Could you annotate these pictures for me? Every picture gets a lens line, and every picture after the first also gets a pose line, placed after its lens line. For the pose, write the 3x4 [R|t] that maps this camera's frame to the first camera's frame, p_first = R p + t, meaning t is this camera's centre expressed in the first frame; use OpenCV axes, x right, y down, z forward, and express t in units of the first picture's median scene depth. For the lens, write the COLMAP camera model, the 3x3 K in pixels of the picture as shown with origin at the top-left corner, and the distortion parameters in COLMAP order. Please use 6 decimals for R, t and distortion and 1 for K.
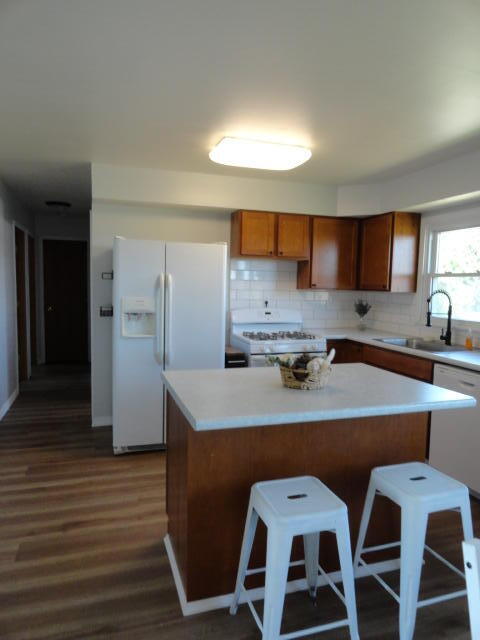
lens RADIAL K [[439.5, 0, 237.3], [0, 439.5, 318.8], [0, 0, 1]] dist [-0.004466, -0.001261]
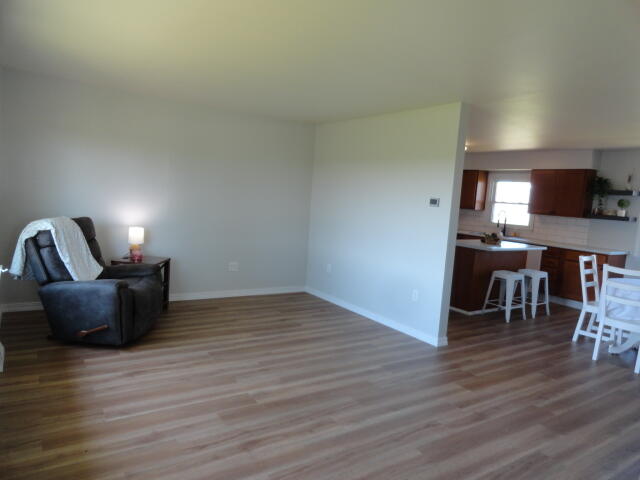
lens RADIAL K [[439.5, 0, 319.3], [0, 439.5, 239.6], [0, 0, 1]] dist [-0.004466, -0.001261]
pose [[0.958997, 0.019543, 0.282740, -0.903765], [-0.028821, 0.999173, 0.028691, 0.039265], [-0.281945, -0.035663, 0.958767, -0.734568]]
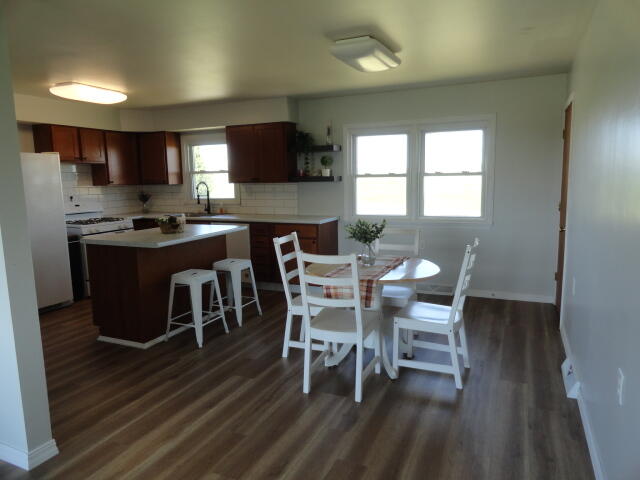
lens RADIAL K [[439.5, 0, 325.8], [0, 439.5, 238.9], [0, 0, 1]] dist [-0.004466, -0.001261]
pose [[0.661223, -0.135809, 0.737794, -0.442868], [0.093306, 0.990729, 0.098745, 0.026748], [-0.744364, 0.003548, 0.667765, -0.424761]]
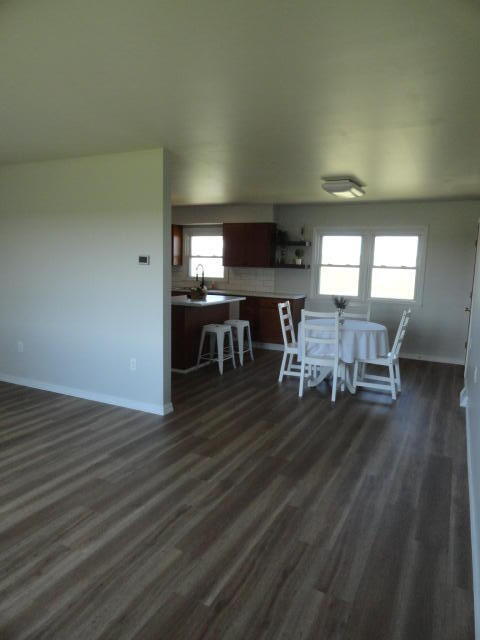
lens RADIAL K [[439.5, 0, 241.7], [0, 439.5, 322.0], [0, 0, 1]] dist [-0.004466, -0.001261]
pose [[0.692023, -0.098545, 0.715117, -0.892006], [0.046200, 0.994654, 0.092358, 0.027271], [-0.720395, -0.030875, 0.692876, -0.615126]]
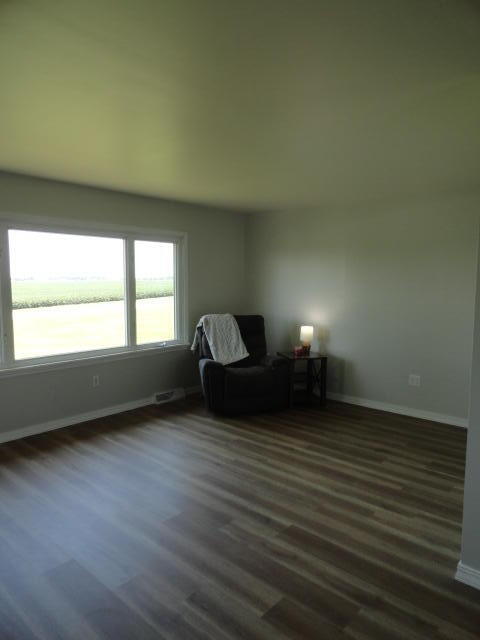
lens RADIAL K [[439.5, 0, 244.3], [0, 439.5, 319.2], [0, 0, 1]] dist [-0.004466, -0.001261]
pose [[0.509518, 0.051527, -0.858916, -0.030302], [-0.064262, 0.997696, 0.021732, 0.017333], [0.858057, 0.044123, 0.511655, -0.306688]]
